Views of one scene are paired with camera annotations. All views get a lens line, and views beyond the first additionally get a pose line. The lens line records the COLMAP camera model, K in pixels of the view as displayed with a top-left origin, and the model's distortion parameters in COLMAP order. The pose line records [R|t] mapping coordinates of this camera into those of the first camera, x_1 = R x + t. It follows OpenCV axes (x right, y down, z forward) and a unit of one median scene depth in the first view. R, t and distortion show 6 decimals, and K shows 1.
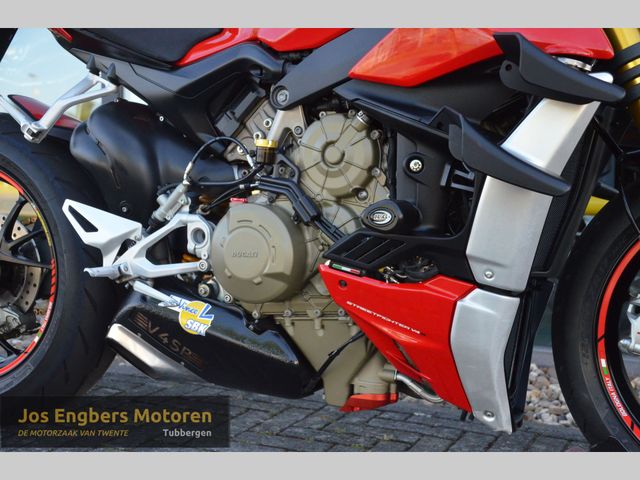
lens RADIAL K [[851.4, 0, 339.2], [0, 851.4, 249.6], [0, 0, 1]] dist [0.123463, 0.000000]
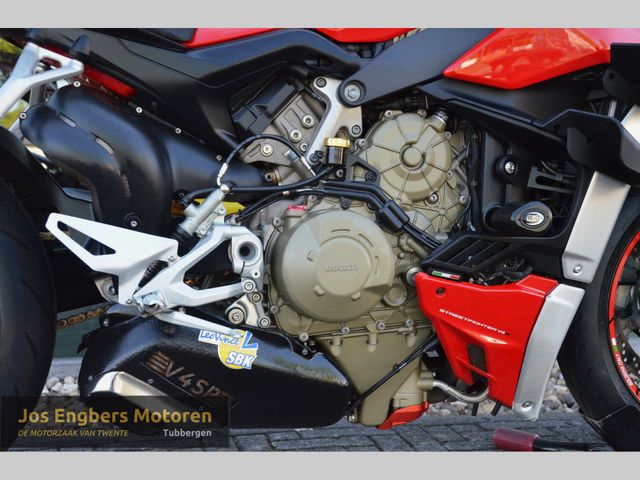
lens RADIAL K [[851.4, 0, 316.8], [0, 851.4, 248.1], [0, 0, 1]] dist [0.123463, 0.000000]
pose [[0.795303, -0.051933, 0.603984, -0.630691], [0.059946, 0.998178, 0.006893, -0.021251], [-0.603241, 0.030724, 0.796967, 0.294159]]
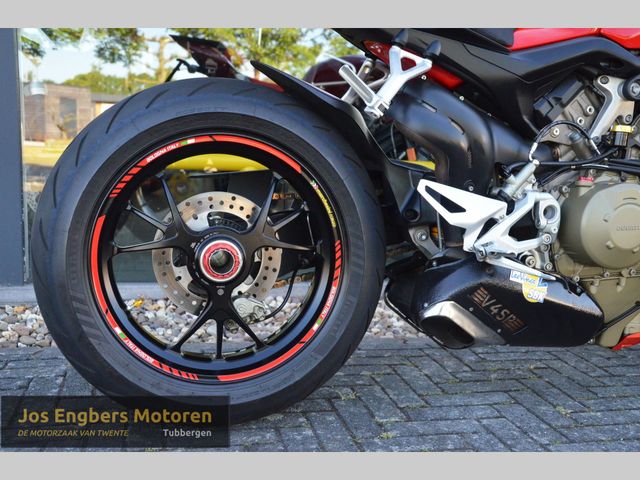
lens RADIAL K [[698.1, 0, 317.9], [0, 698.1, 254.5], [0, 0, 1]] dist [-0.024223, 0.000000]
pose [[0.806570, -0.079612, 0.585753, -0.943509], [0.029925, 0.995118, 0.094045, -0.055742], [-0.590380, -0.058325, 0.805015, 0.468477]]
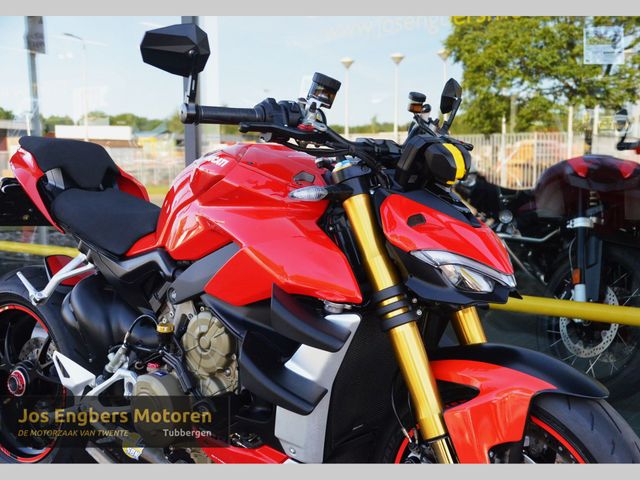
lens RADIAL K [[776.7, 0, 344.6], [0, 776.7, 249.0], [0, 0, 1]] dist [0.040516, 0.000000]
pose [[0.974831, 0.003161, -0.222925, 0.449475], [0.001578, 0.999777, 0.021076, -0.266330], [0.222941, -0.020898, 0.974608, -0.126281]]
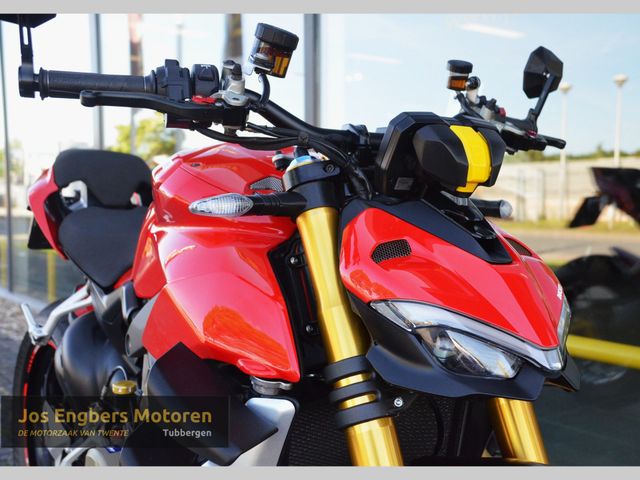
lens RADIAL K [[776.7, 0, 338.4], [0, 776.7, 246.2], [0, 0, 1]] dist [0.040516, 0.000000]
pose [[0.873488, 0.009620, -0.486750, 0.570613], [-0.021413, 0.999596, -0.018671, -0.272611], [0.486374, 0.026732, 0.873342, 0.306609]]
